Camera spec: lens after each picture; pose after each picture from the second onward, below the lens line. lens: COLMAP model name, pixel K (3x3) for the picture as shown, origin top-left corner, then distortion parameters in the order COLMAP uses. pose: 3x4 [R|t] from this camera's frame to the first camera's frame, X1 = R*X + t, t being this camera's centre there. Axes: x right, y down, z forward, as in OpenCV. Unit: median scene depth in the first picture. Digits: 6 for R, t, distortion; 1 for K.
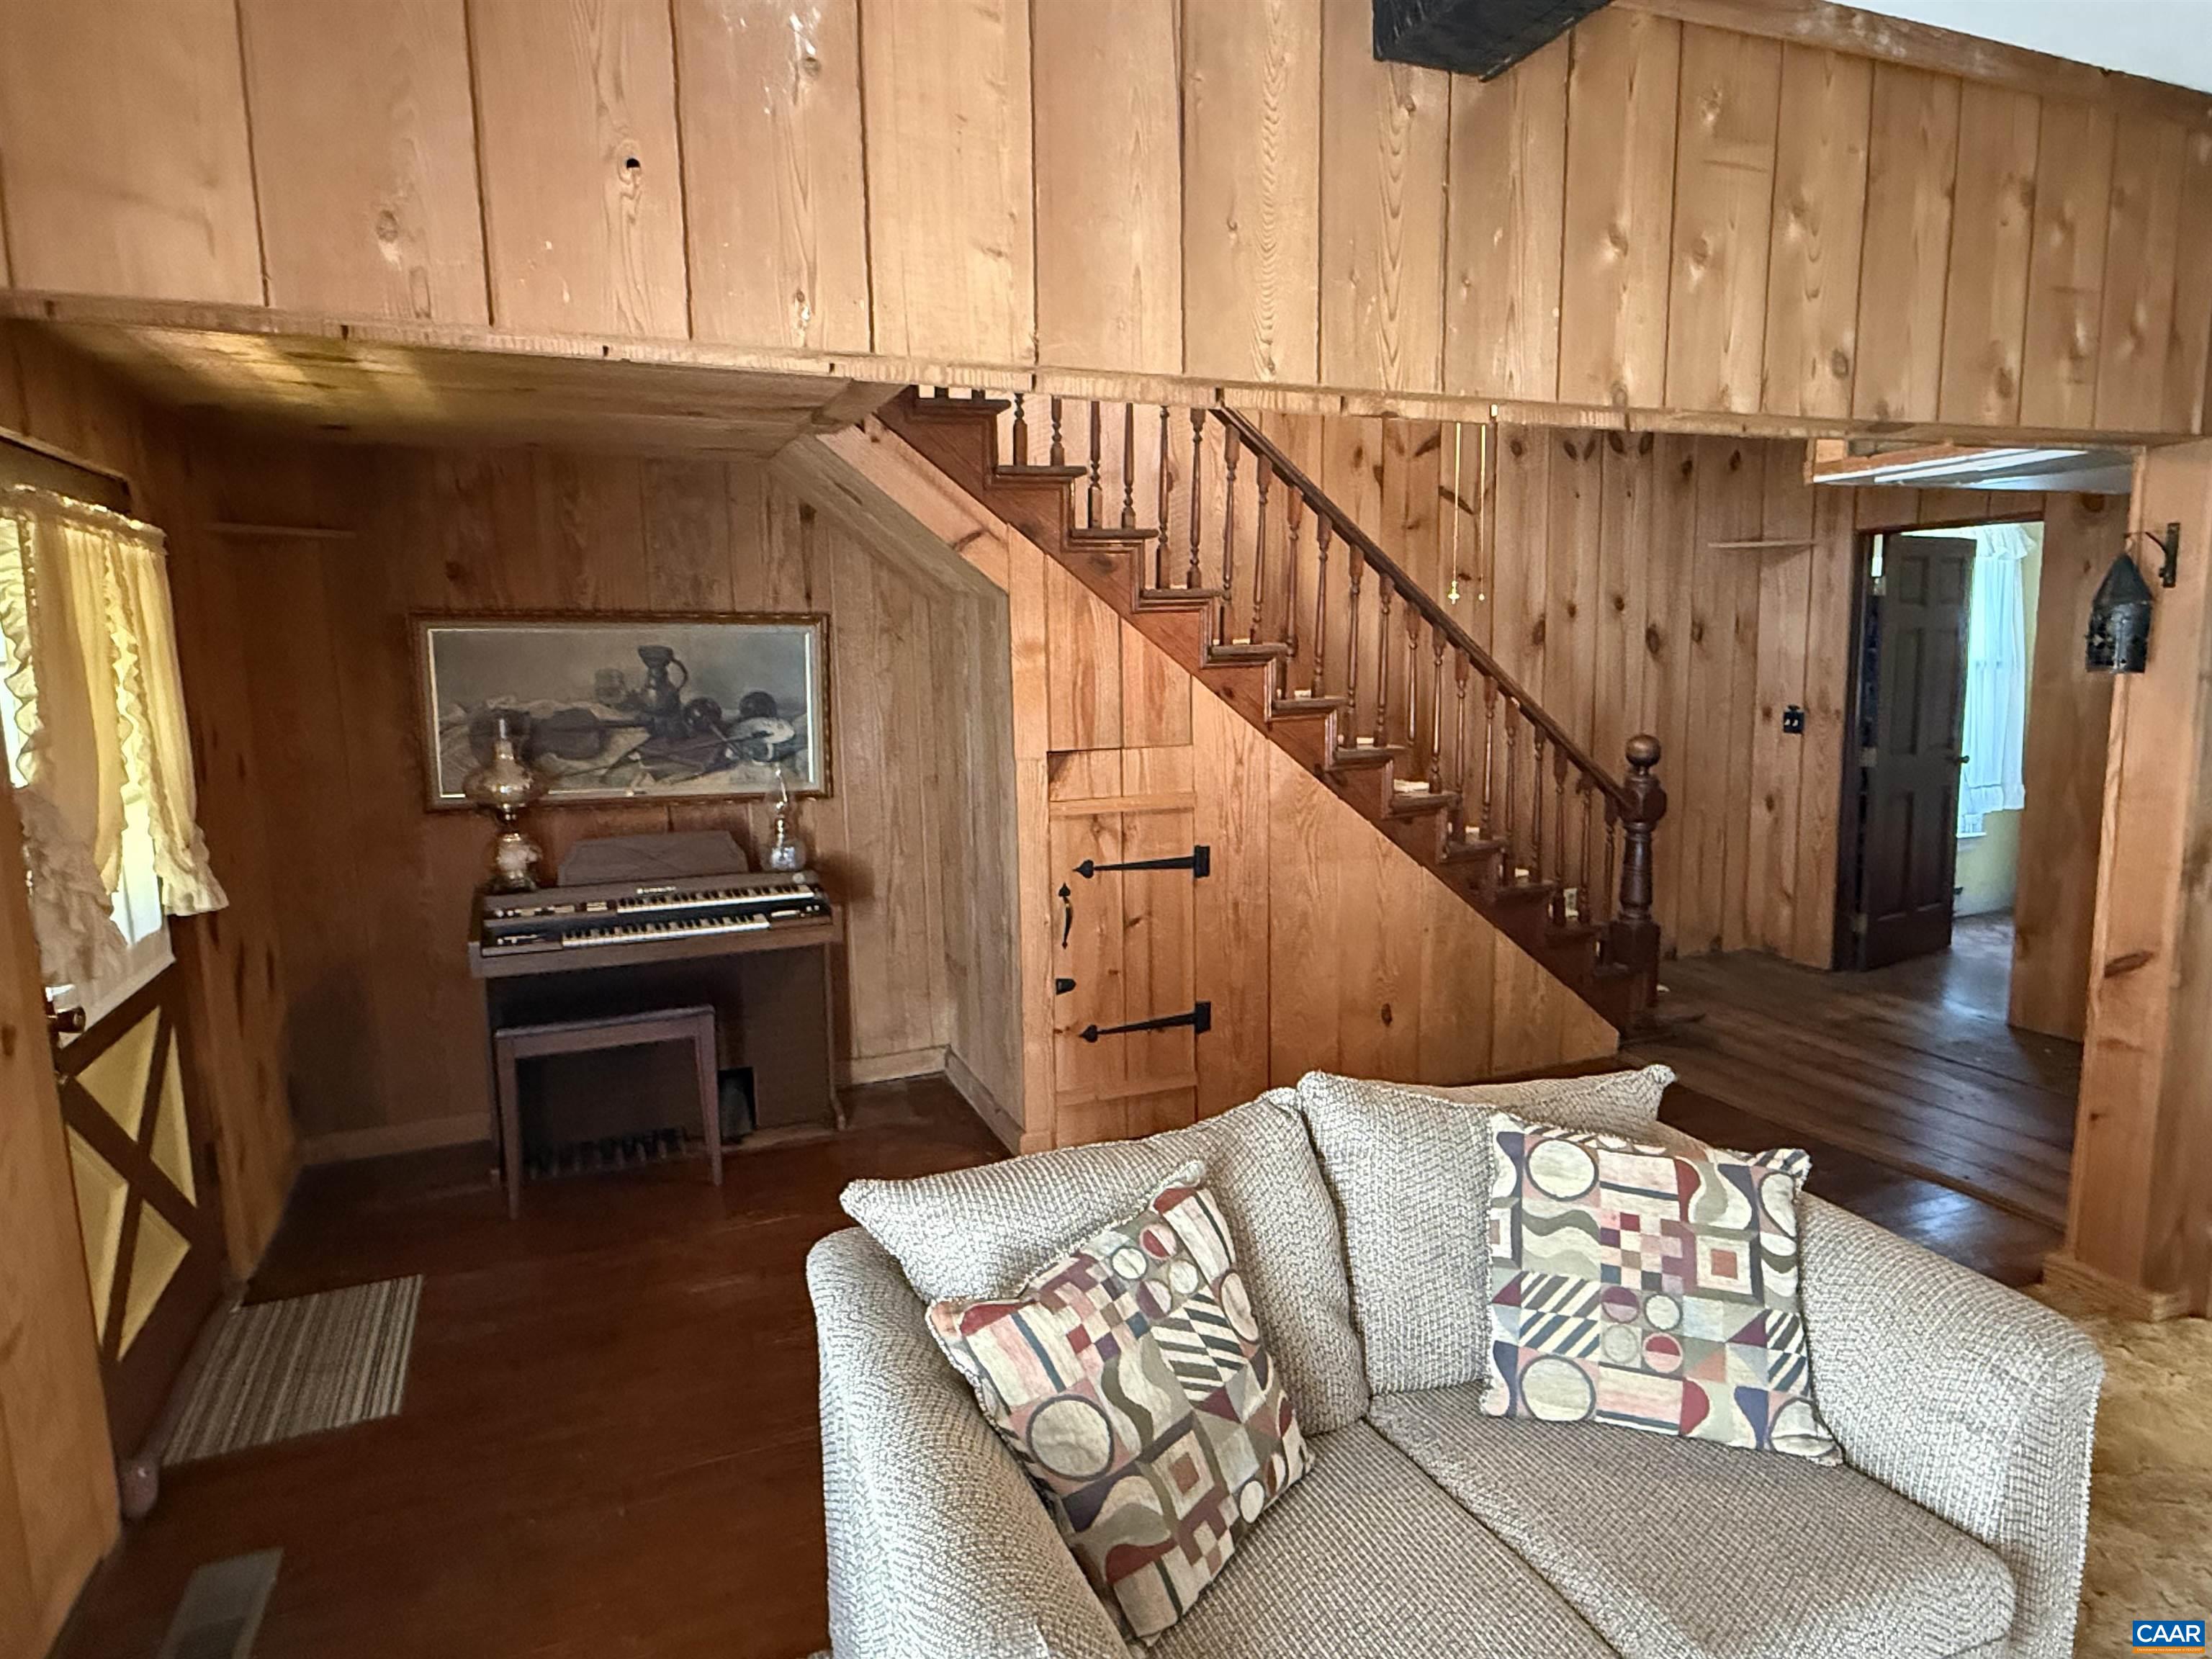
lens RADIAL K [[1298.5, 0, 1090.5], [0, 1298.5, 833.5], [0, 0, 1]] dist [-0.000808, -0.000545]
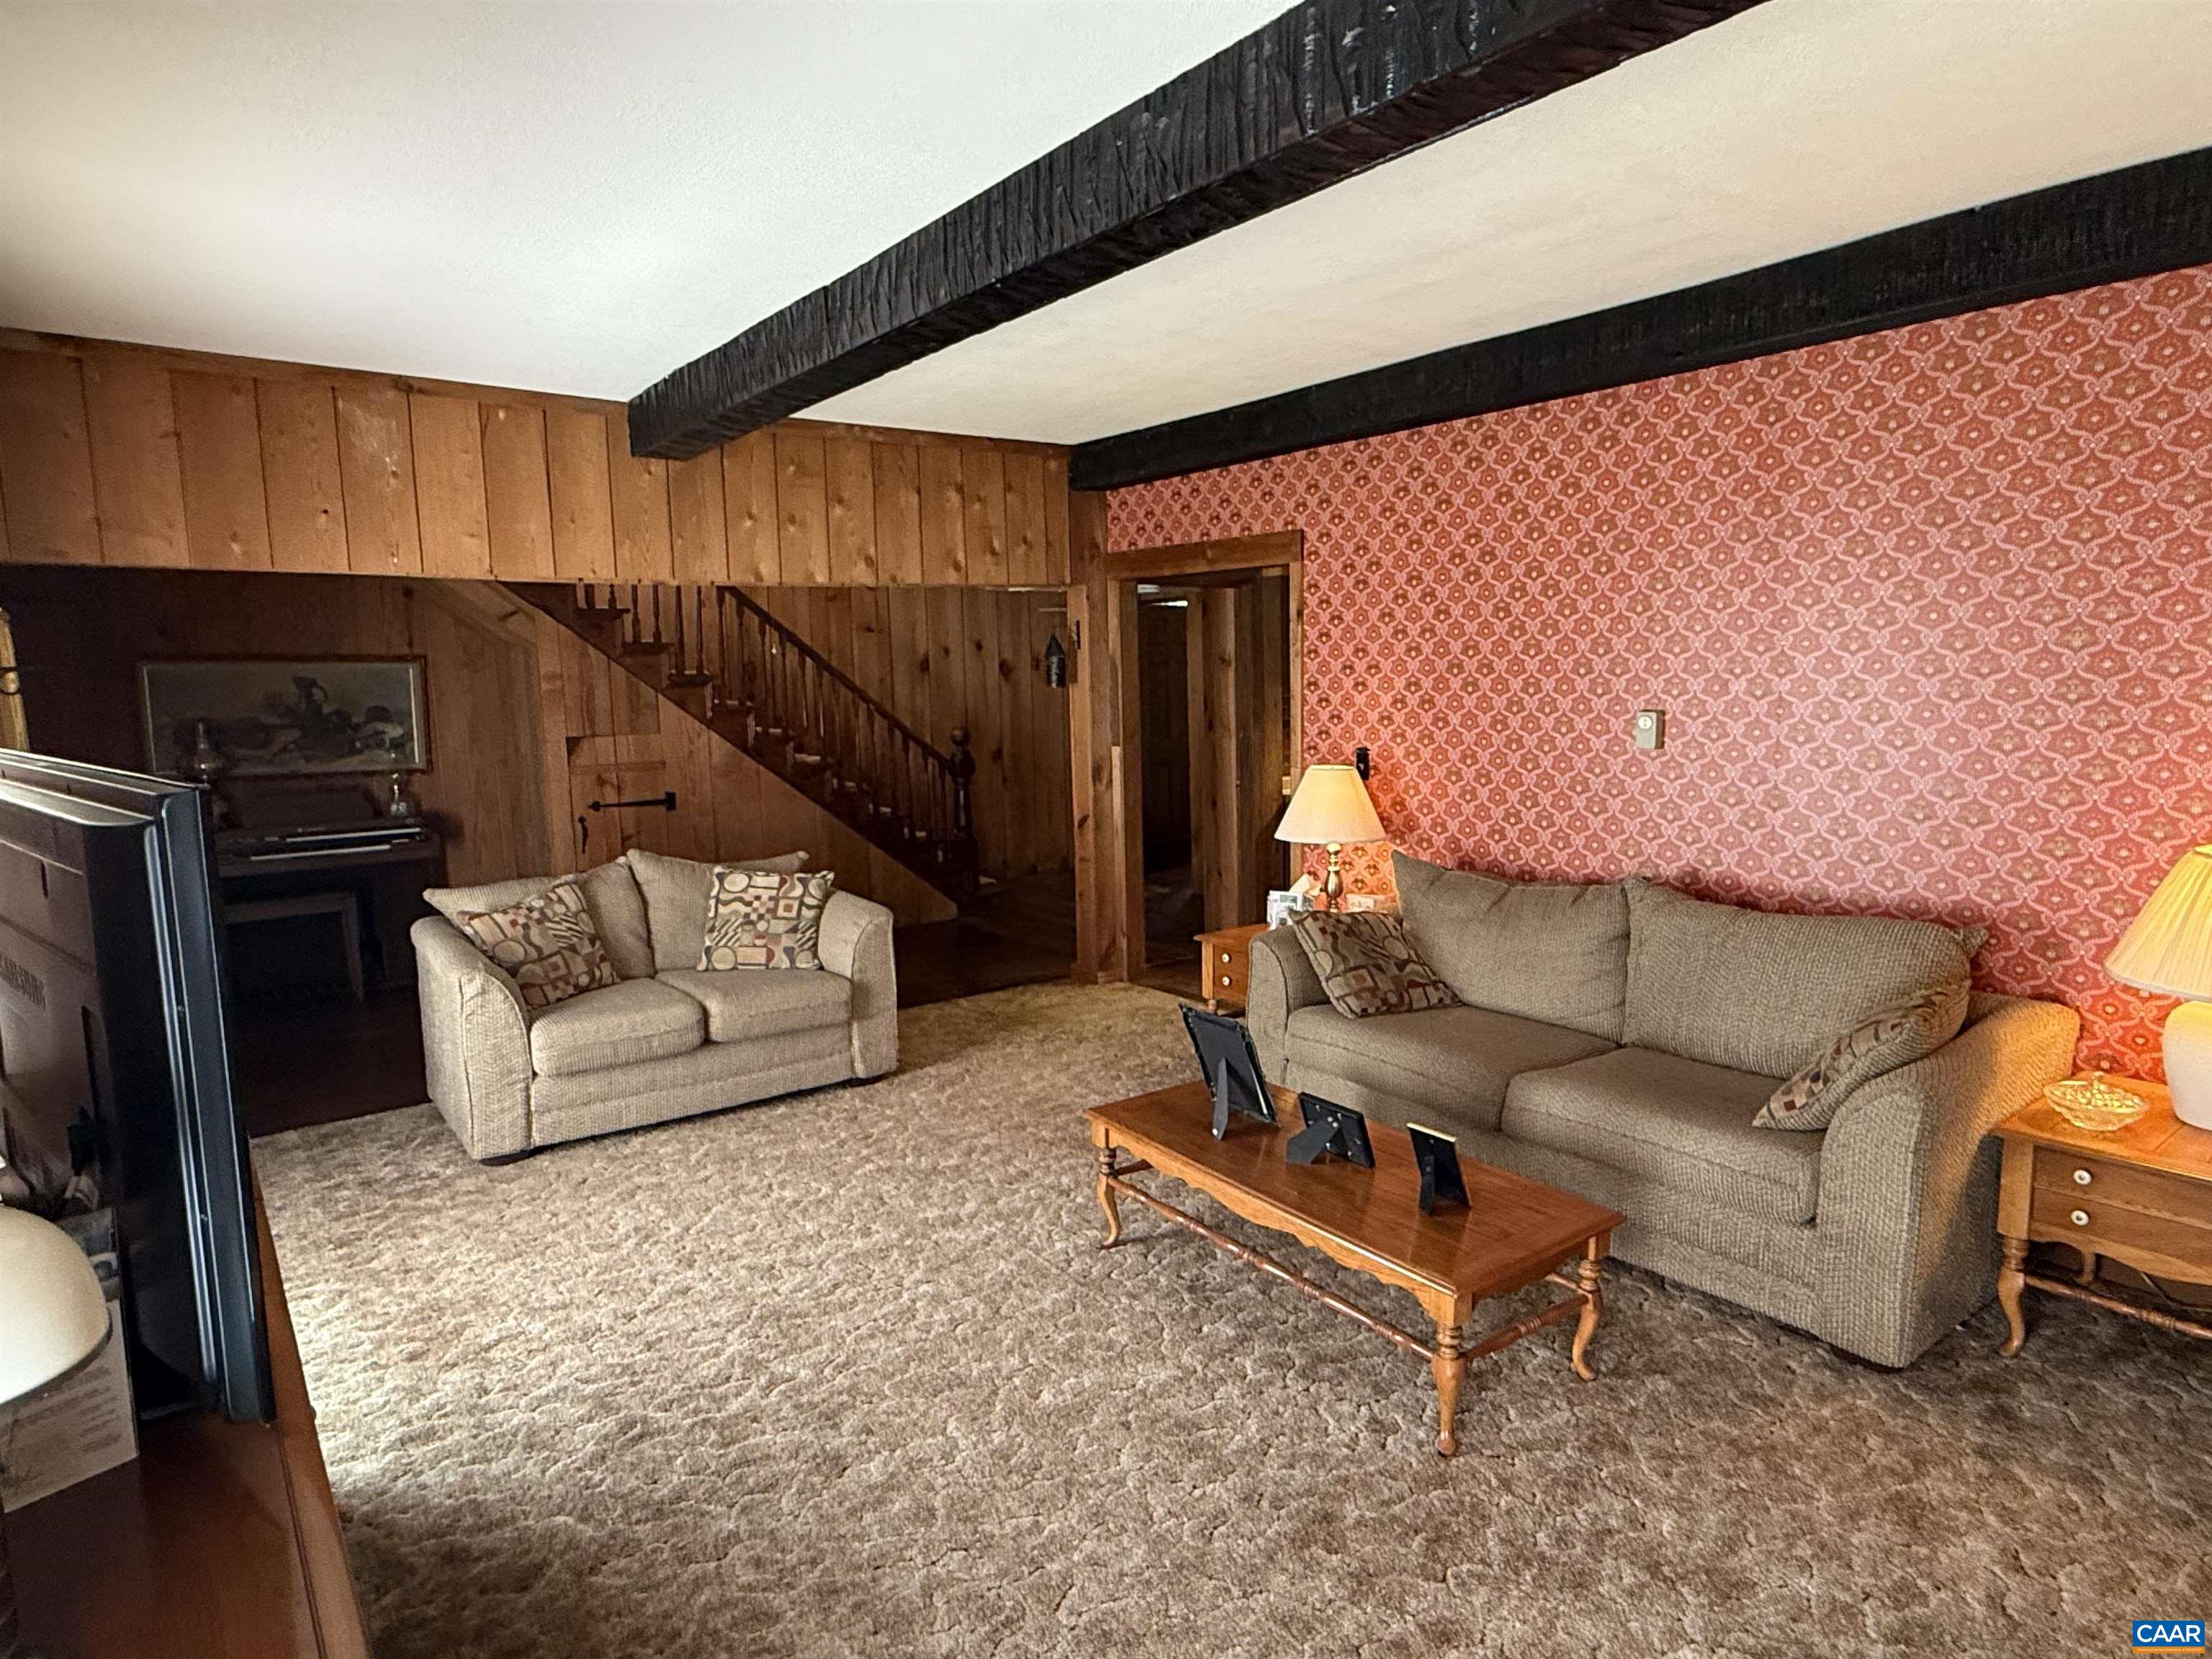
lens RADIAL K [[1276.8, 0, 1097.6], [0, 1276.8, 836.8], [0, 0, 1]] dist [0.001127, -0.000308]
pose [[0.964852, -0.036788, 0.260206, 0.277616], [0.039834, 0.999186, -0.006440, 0.148346], [-0.259757, 0.016579, 0.965532, -1.123441]]
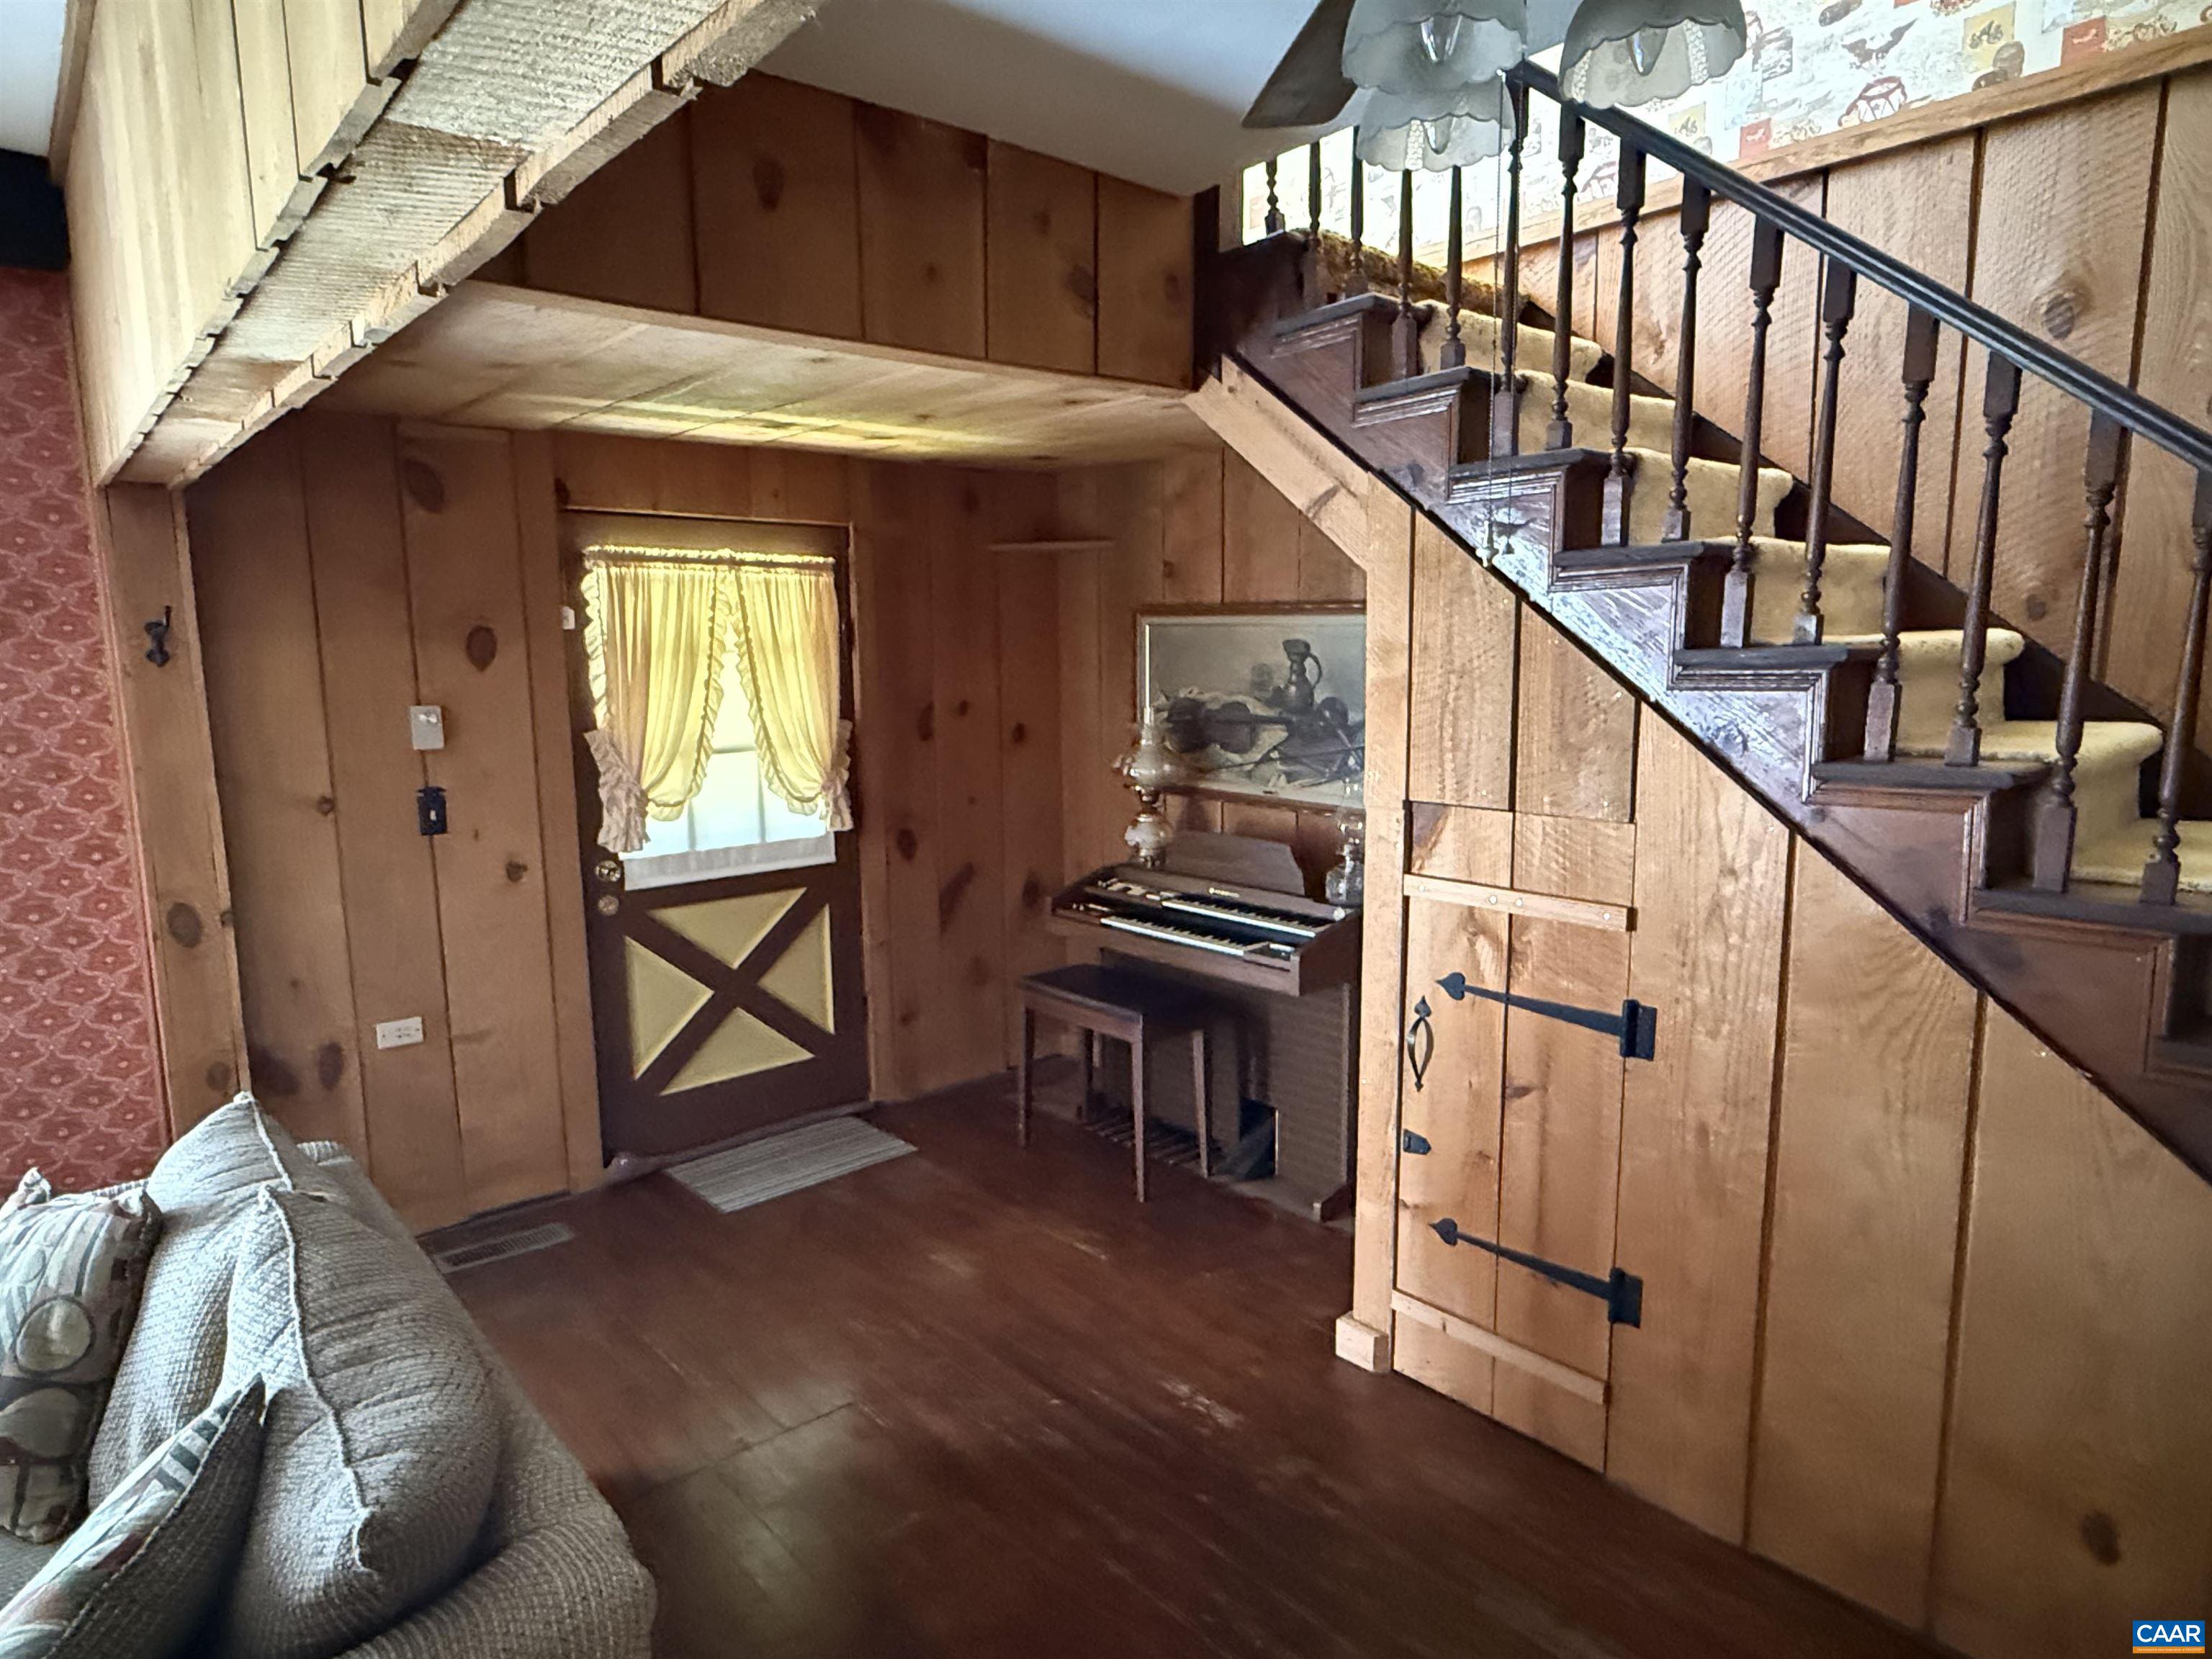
lens RADIAL K [[1285.5, 0, 1108.7], [0, 1285.5, 839.3], [0, 0, 1]] dist [0.002566, -0.001392]
pose [[0.321249, 0.153178, -0.934524, 0.764134], [-0.128380, 0.984766, 0.117282, -0.141336], [0.938252, 0.082298, 0.336020, 0.866031]]
